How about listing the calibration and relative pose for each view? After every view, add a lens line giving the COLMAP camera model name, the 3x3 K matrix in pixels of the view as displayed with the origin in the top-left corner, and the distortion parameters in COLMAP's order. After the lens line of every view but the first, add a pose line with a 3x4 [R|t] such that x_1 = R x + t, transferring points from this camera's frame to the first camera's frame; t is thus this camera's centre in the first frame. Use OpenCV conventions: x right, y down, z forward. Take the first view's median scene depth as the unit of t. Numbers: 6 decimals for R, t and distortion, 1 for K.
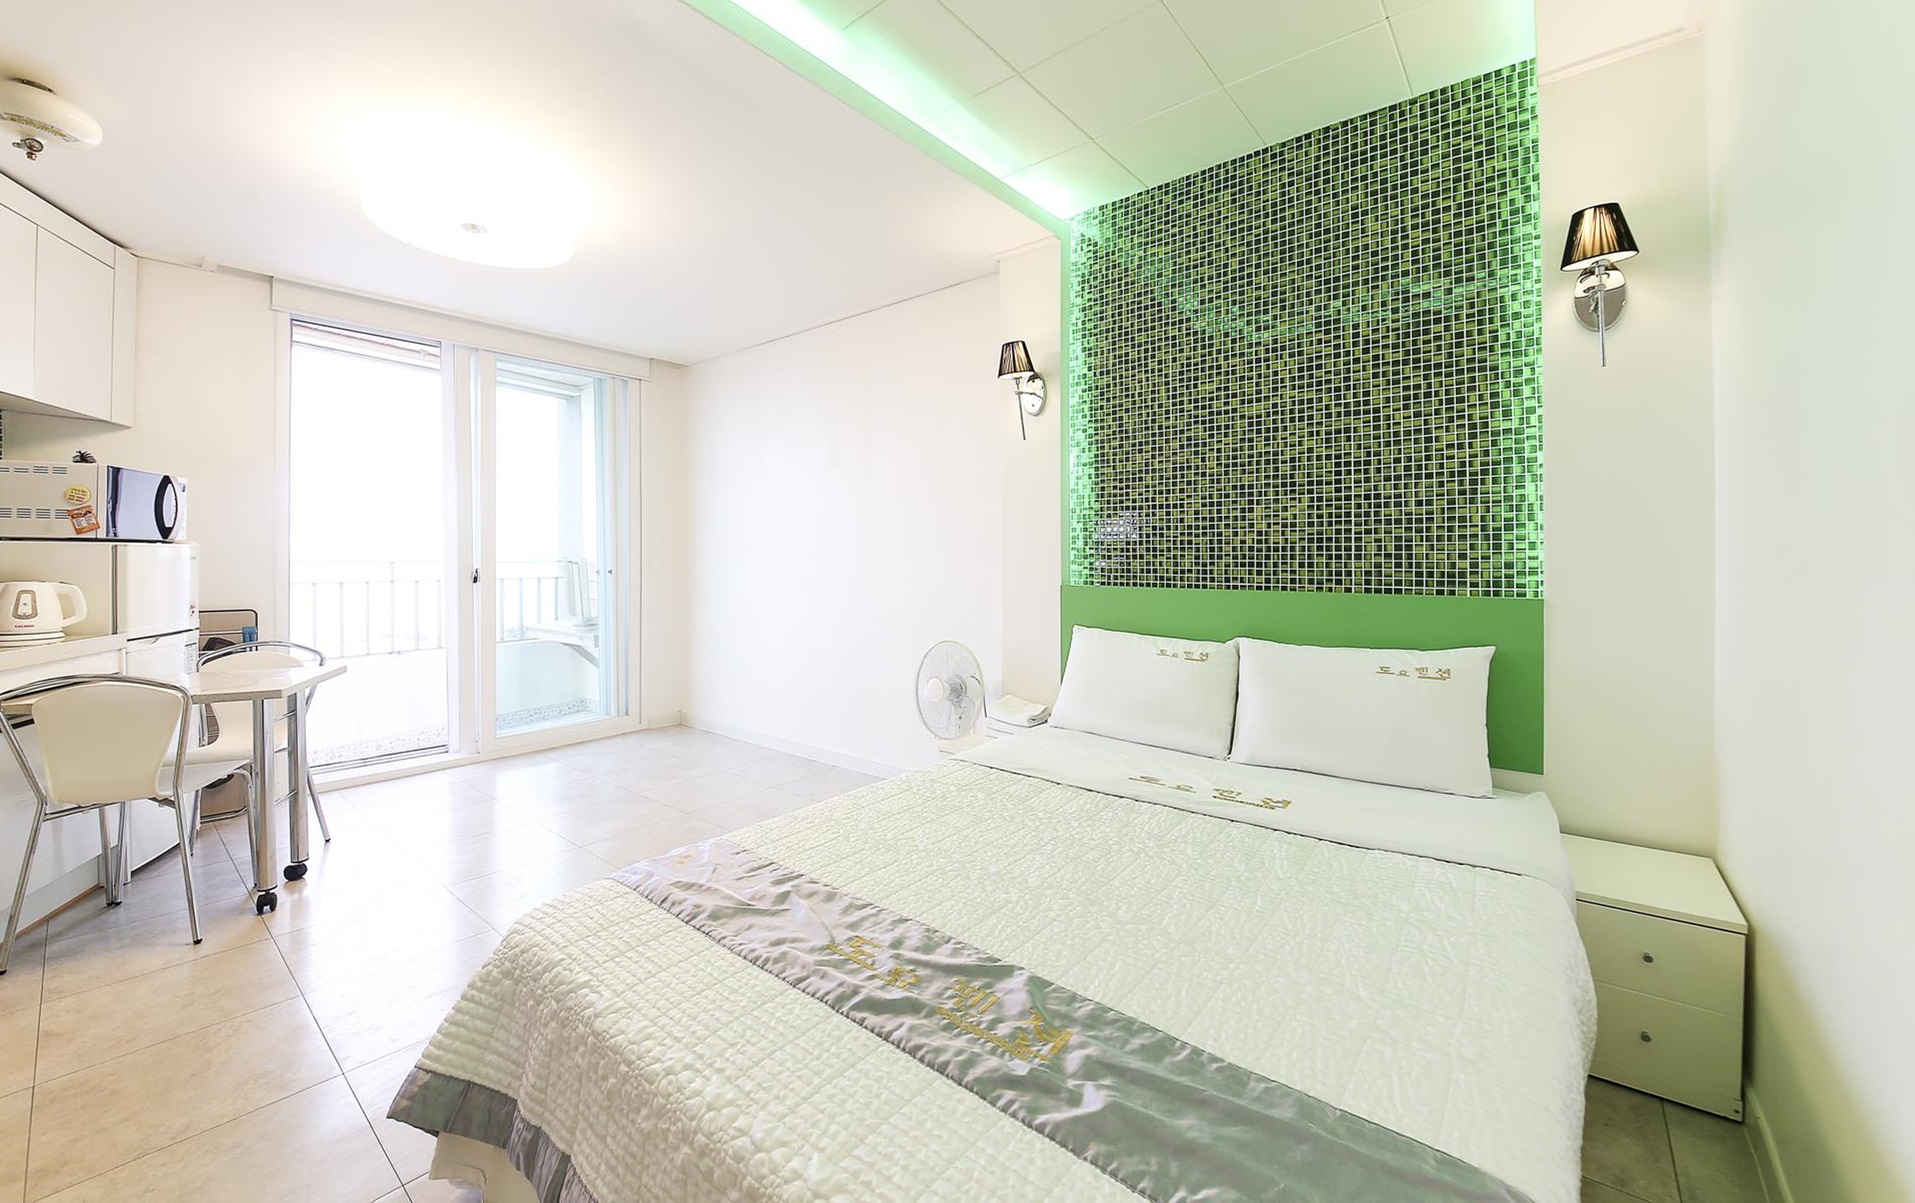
lens RADIAL K [[731.2, 0, 956.3], [0, 731.2, 559.2], [0, 0, 1]] dist [0.011231, -0.013964]
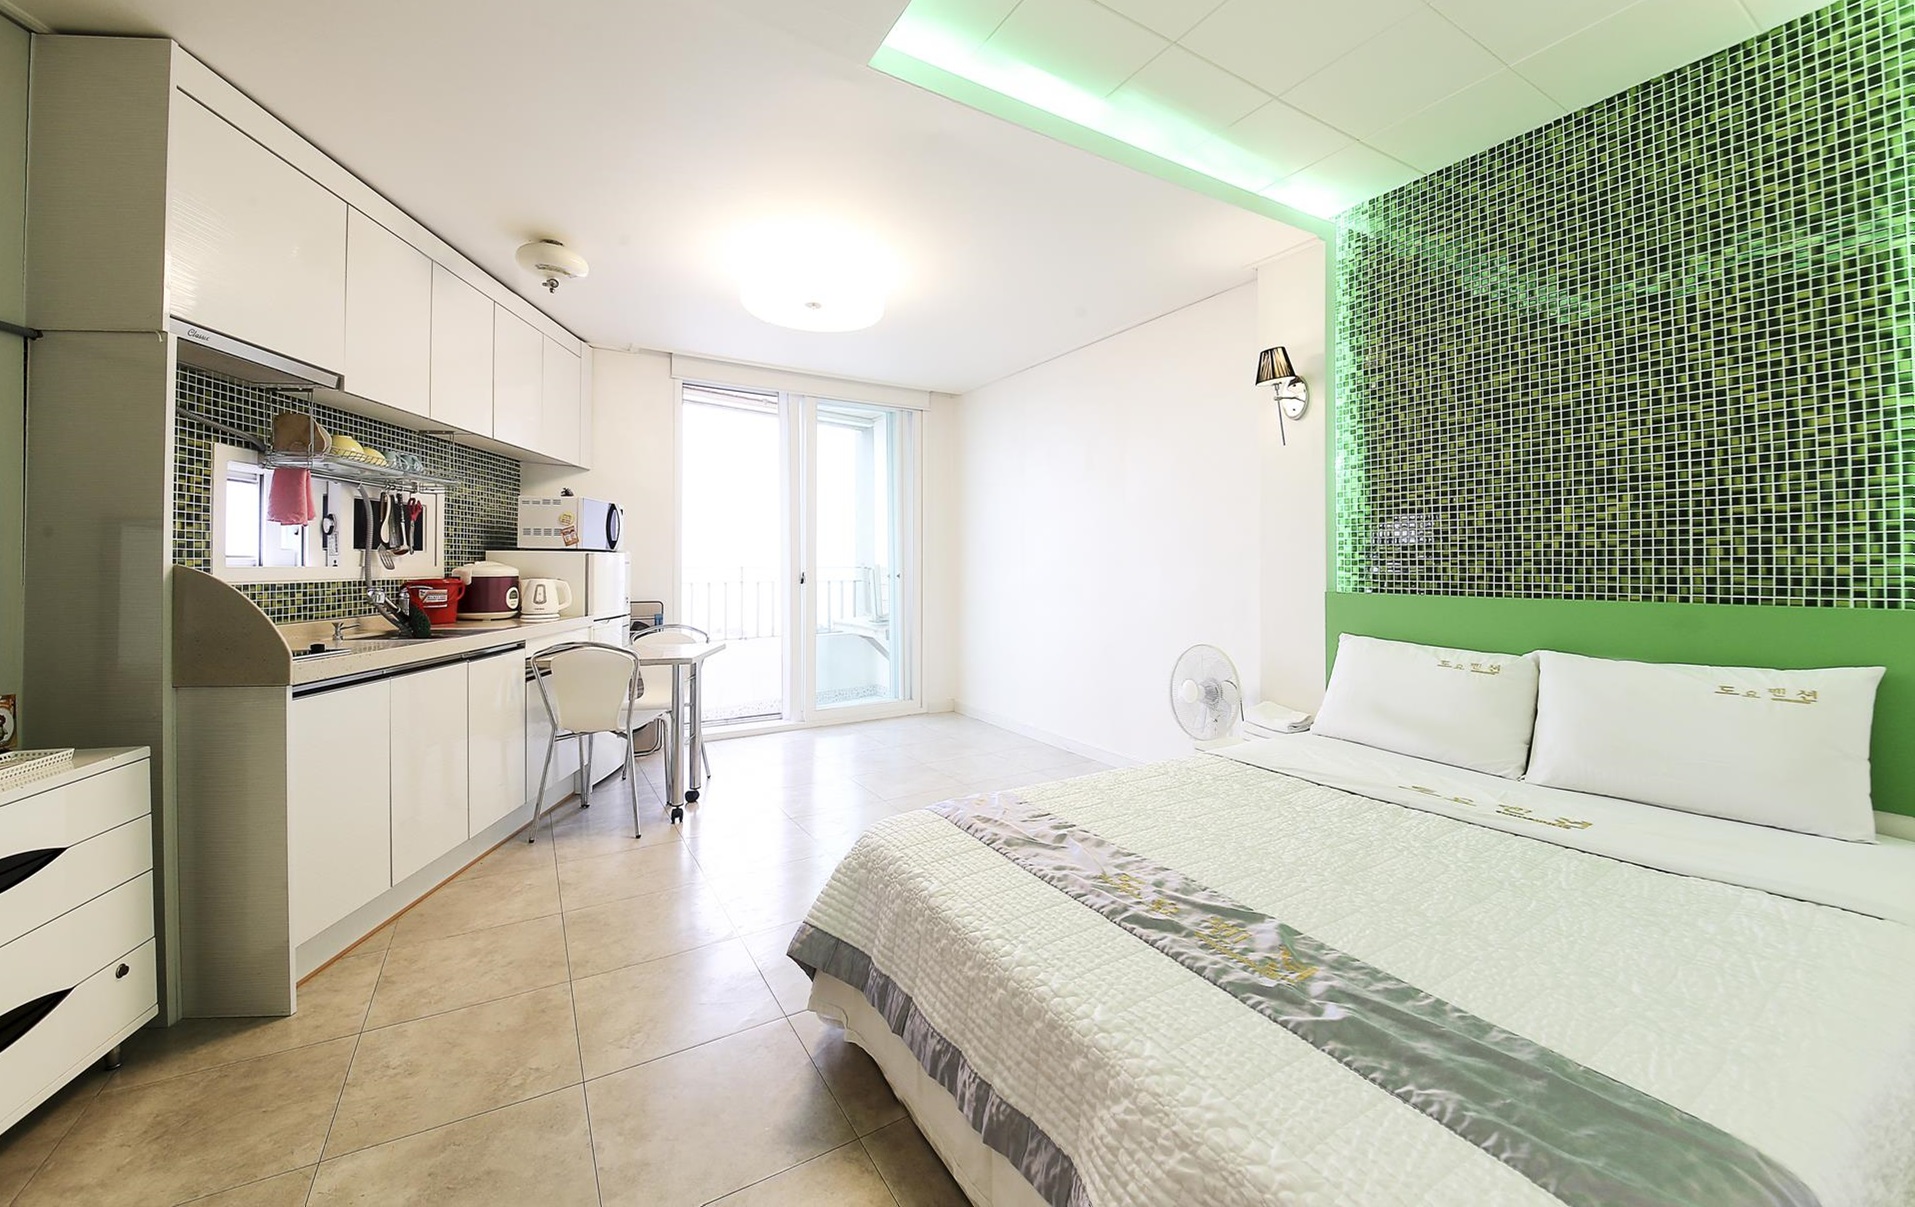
lens RADIAL K [[731.2, 0, 956.3], [0, 731.2, 561.2], [0, 0, 1]] dist [0.011231, -0.013964]
pose [[0.943661, -0.000750, -0.330912, 0.001033], [-0.002398, 0.999956, -0.009105, 0.005759], [0.330905, 0.009385, 0.943618, -0.100504]]
